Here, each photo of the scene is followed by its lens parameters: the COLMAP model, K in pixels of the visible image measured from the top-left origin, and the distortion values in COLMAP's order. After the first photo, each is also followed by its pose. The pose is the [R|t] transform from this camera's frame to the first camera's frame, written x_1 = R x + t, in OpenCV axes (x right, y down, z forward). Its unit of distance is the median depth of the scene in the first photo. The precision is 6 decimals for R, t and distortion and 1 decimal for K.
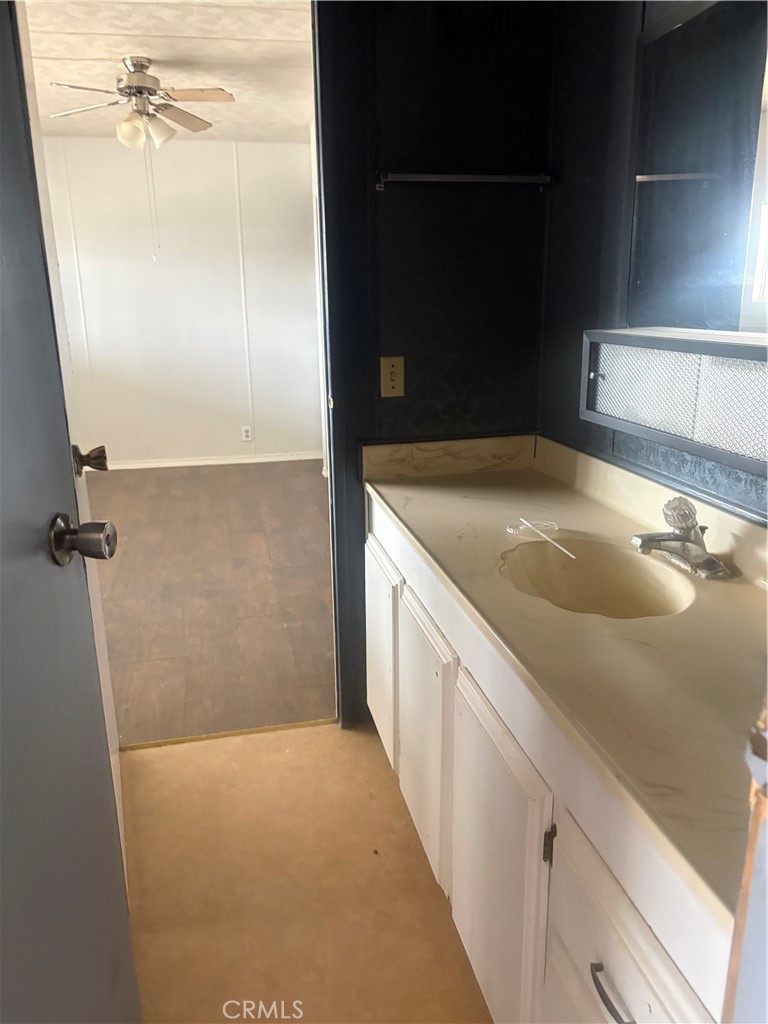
lens RADIAL K [[776.2, 0, 383.9], [0, 776.2, 510.7], [0, 0, 1]] dist [-0.004756, -0.000783]
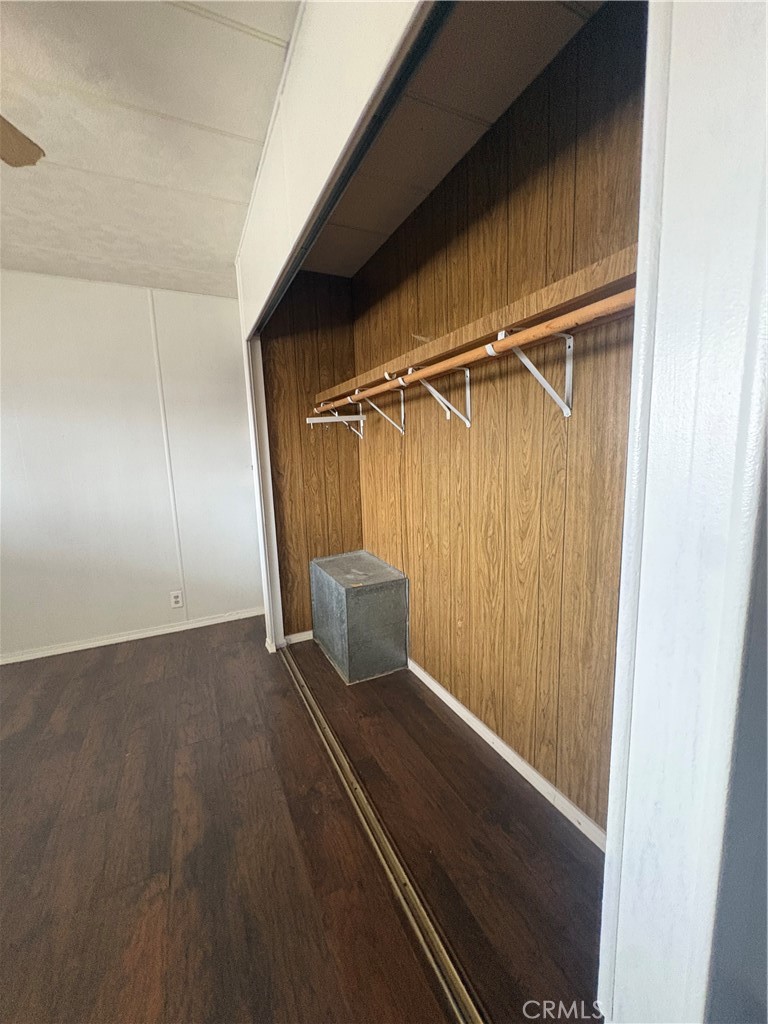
lens RADIAL K [[410.9, 0, 382.9], [0, 410.9, 514.6], [0, 0, 1]] dist [-0.000741, 0.000202]
pose [[0.972832, -0.054848, 0.224922, -0.043787], [0.081897, 0.990243, -0.112748, -0.123776], [-0.216543, 0.128105, 0.967832, 0.468213]]
